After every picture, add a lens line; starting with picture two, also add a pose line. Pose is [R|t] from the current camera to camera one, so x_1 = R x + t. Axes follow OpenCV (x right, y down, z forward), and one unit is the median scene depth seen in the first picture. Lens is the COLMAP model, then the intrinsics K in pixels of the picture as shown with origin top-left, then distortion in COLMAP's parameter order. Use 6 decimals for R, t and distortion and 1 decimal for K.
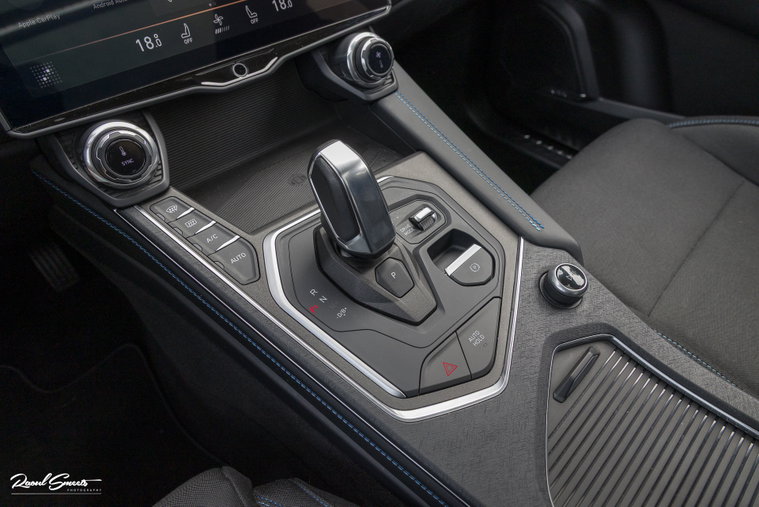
lens RADIAL K [[514.4, 0, 379.5], [0, 514.4, 253.5], [0, 0, 1]] dist [0.000502, 0.000251]
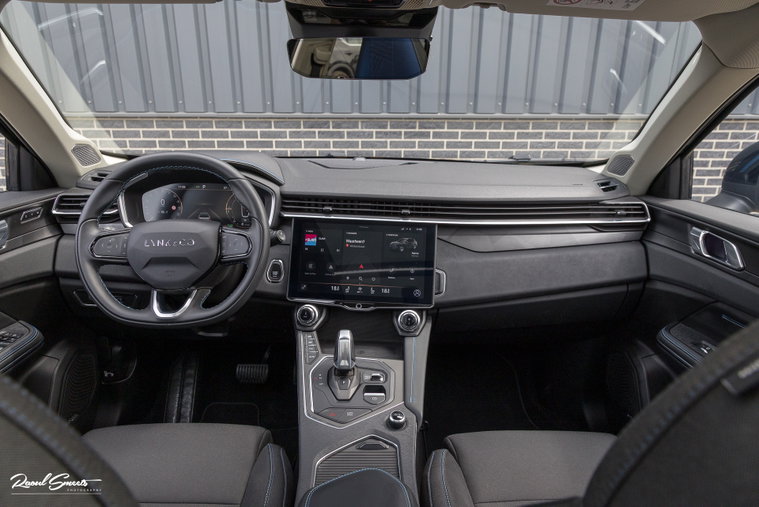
lens RADIAL K [[518.1, 0, 379.5], [0, 518.1, 253.5], [0, 0, 1]] dist [0.021009, 0.000331]
pose [[0.719163, 0.234988, -0.653900, 1.681652], [-0.522666, 0.803046, -0.286246, 0.169767], [0.457848, 0.547629, 0.700341, -1.139550]]
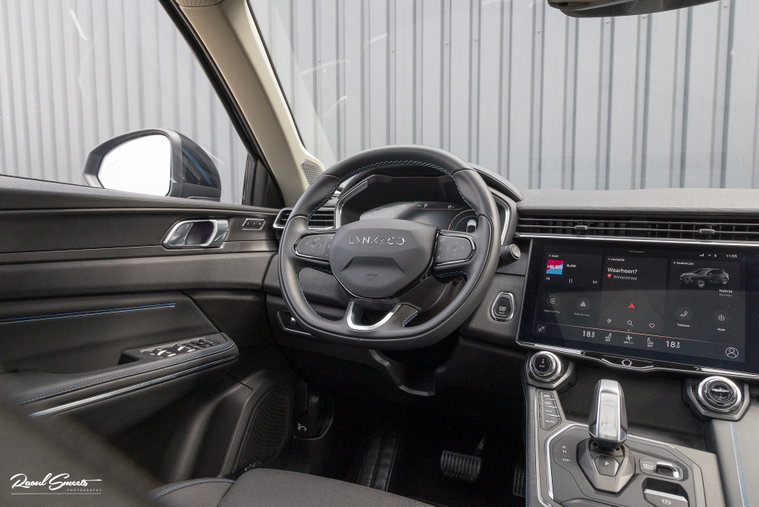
lens RADIAL K [[514.4, 0, 379.5], [0, 514.4, 253.5], [0, 0, 1]] dist [0.000502, 0.000251]
pose [[0.360294, 0.073912, -0.929906, 1.161053], [-0.693404, 0.688046, -0.213973, 0.404410], [0.624003, 0.721893, 0.299149, -0.405212]]
